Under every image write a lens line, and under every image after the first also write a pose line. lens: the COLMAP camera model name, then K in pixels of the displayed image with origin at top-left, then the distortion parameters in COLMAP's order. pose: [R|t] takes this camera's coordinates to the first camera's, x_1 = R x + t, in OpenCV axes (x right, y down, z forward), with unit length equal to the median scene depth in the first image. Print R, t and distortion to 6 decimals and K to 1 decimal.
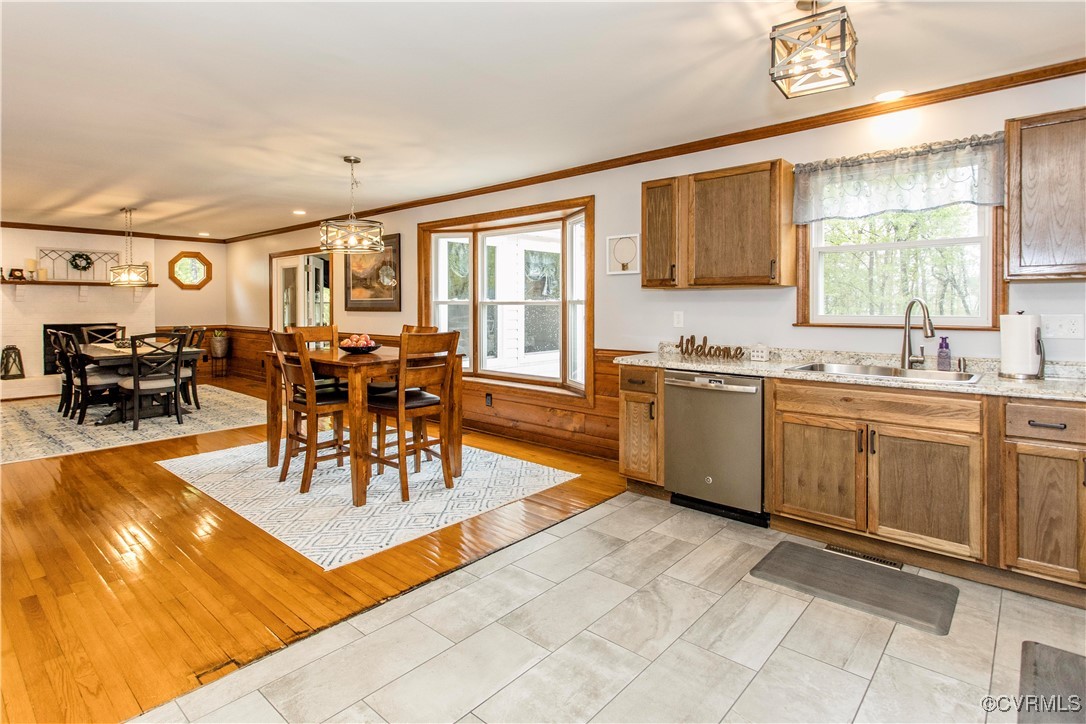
lens RADIAL K [[558.8, 0, 508.6], [0, 558.8, 316.4], [0, 0, 1]] dist [0.000268, 0.001224]
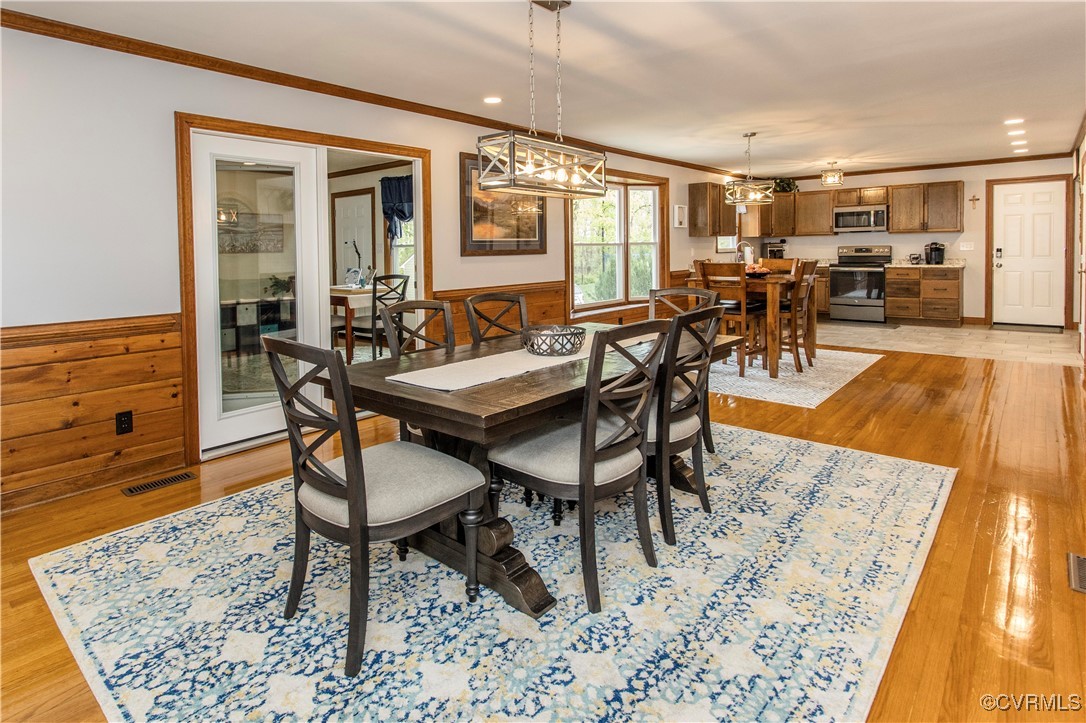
lens RADIAL K [[558.8, 0, 566.7], [0, 558.8, 266.2], [0, 0, 1]] dist [0.000268, 0.001224]
pose [[-0.041847, -0.026734, 0.998766, -1.857876], [0.041318, 0.998740, 0.028465, -0.021271], [-0.998269, 0.042458, -0.040689, 1.721632]]
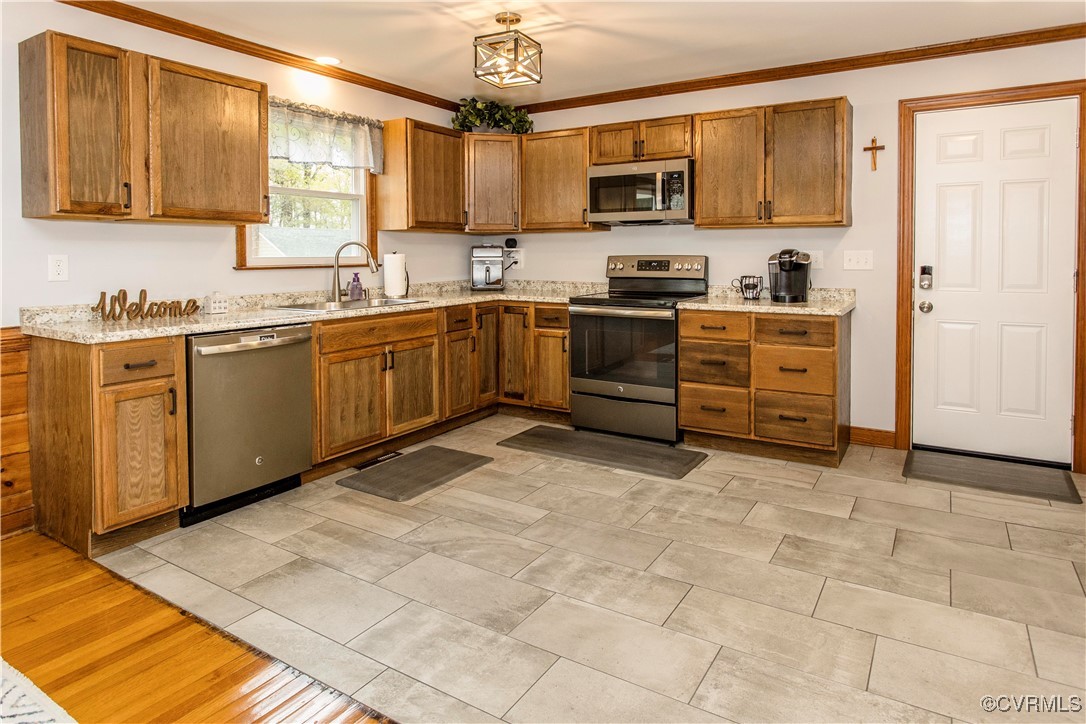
lens RADIAL K [[605.1, 0, 594.6], [0, 605.1, 270.5], [0, 0, 1]] dist [-0.018260, 0.001378]
pose [[-0.217300, -0.024126, 0.975807, -0.532510], [0.027290, 0.999154, 0.030780, 0.004272], [-0.975723, 0.033318, -0.216458, 0.640419]]
